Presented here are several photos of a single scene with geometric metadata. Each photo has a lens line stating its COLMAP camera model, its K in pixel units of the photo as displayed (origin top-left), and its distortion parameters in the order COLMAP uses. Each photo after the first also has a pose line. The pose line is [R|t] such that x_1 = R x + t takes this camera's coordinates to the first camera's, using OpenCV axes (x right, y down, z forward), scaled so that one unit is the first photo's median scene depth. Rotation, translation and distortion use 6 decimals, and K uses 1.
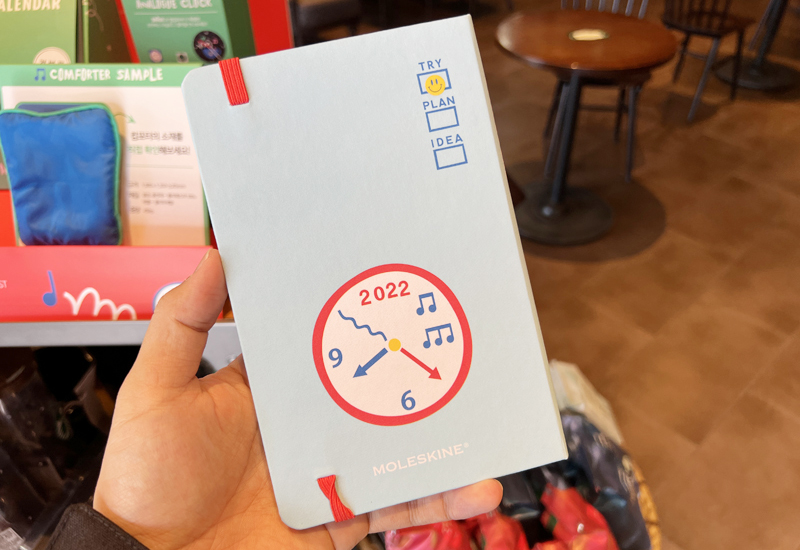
lens RADIAL K [[625.7, 0, 400.0], [0, 625.7, 275.0], [0, 0, 1]] dist [0.006174, 0.002177]
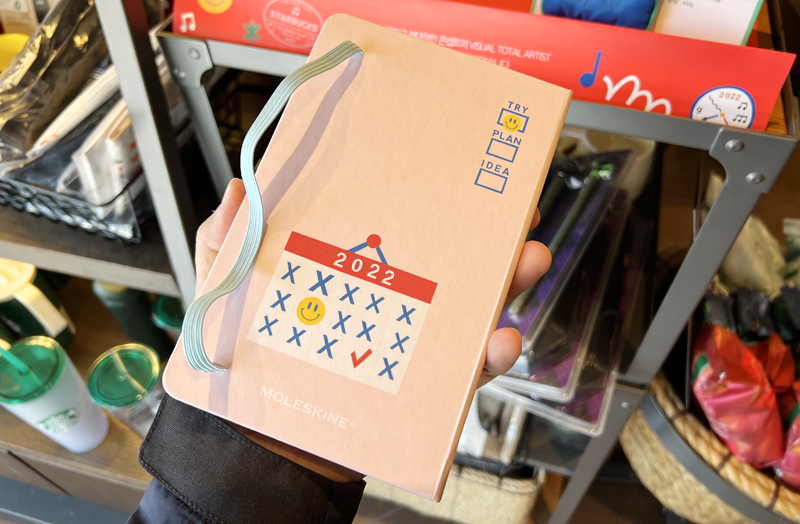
lens RADIAL K [[626.4, 0, 398.5], [0, 626.4, 221.4], [0, 0, 1]] dist [-0.004535, -0.015286]
pose [[0.951687, 0.223874, -0.210173, -0.585185], [-0.182232, 0.962651, 0.200237, 0.110847], [0.247151, -0.152263, 0.956939, -0.070498]]
